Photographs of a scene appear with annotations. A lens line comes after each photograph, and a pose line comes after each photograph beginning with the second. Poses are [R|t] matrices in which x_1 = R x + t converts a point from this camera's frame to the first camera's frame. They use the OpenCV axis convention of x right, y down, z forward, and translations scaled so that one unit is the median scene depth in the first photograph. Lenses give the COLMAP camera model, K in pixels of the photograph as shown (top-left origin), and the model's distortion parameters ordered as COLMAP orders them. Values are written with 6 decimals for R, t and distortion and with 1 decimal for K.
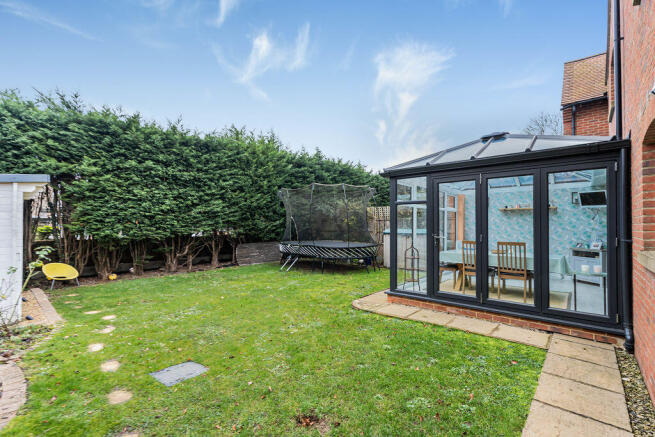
lens RADIAL K [[303.9, 0, 328.6], [0, 303.9, 220.7], [0, 0, 1]] dist [-0.000680, -0.000059]
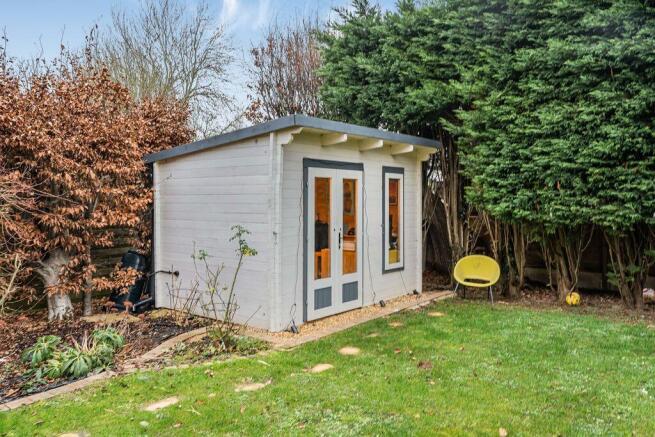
lens RADIAL K [[528.3, 0, 327.3], [0, 528.3, 217.2], [0, 0, 1]] dist [-0.010235, -0.002521]
pose [[0.050674, 0.046537, -0.997630, 0.125620], [0.019937, 0.998668, 0.047598, 0.007869], [0.998516, -0.022302, 0.049679, 0.637846]]
